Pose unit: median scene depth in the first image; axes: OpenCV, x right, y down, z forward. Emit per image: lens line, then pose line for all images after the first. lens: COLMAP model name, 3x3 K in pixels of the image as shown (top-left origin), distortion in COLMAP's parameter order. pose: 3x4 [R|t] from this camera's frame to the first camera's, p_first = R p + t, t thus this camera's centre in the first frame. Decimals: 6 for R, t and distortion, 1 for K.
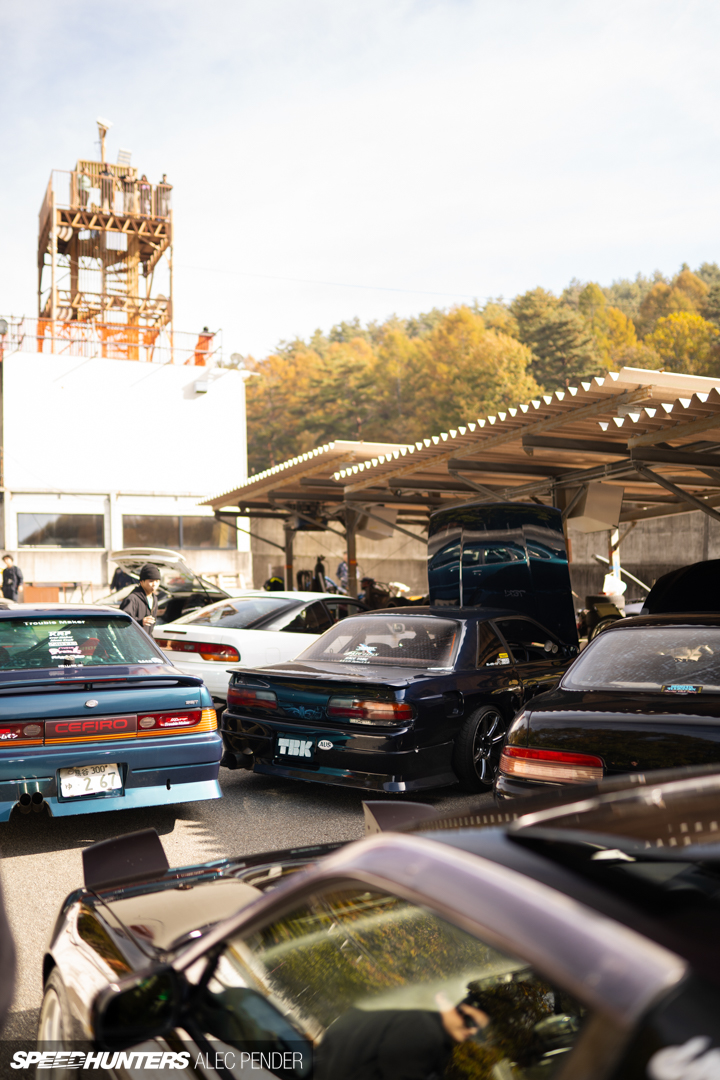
lens RADIAL K [[1101.9, 0, 360.0], [0, 1101.9, 540.0], [0, 0, 1]] dist [-0.049567, 0.009267]
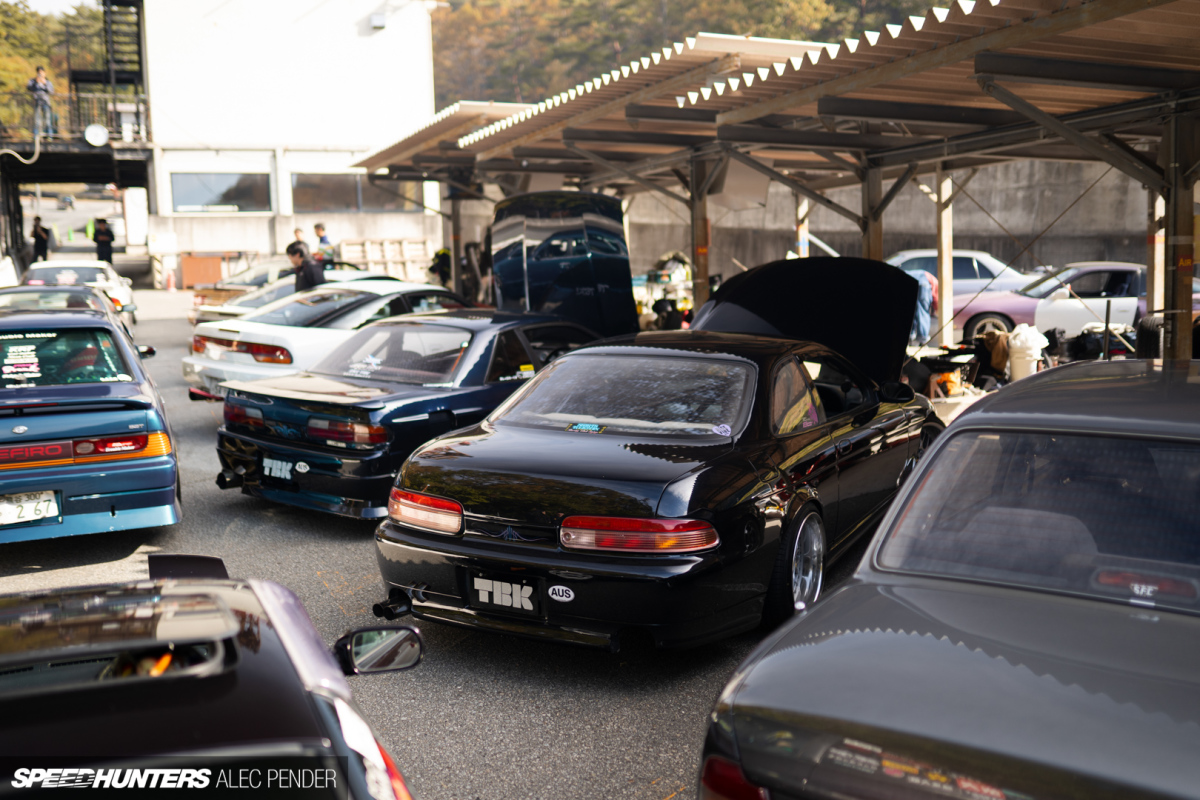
lens RADIAL K [[1265.3, 0, 602.6], [0, 1265.3, 419.4], [0, 0, 1]] dist [-0.092610, 0.223500]
pose [[0.998845, 0.008440, -0.047304, 0.082664], [0.000504, 0.982558, 0.185954, -0.016467], [0.048048, -0.185763, 0.981419, -0.012348]]
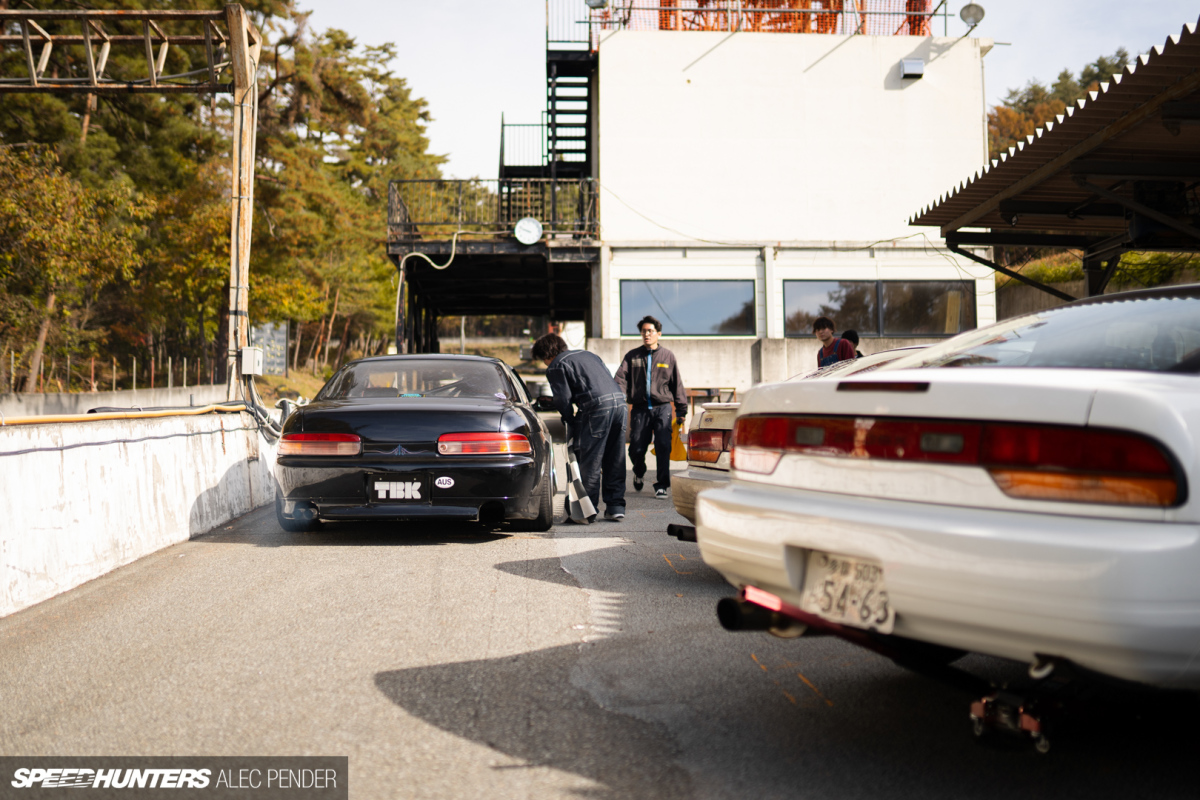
lens RADIAL K [[1270.0, 0, 600.0], [0, 1270.0, 400.0], [0, 0, 1]] dist [-0.022063, -0.016873]
pose [[0.930576, -0.002401, -0.366091, -0.051570], [0.006994, 0.999913, 0.011220, 0.035475], [0.366032, -0.013002, 0.930512, 0.297364]]
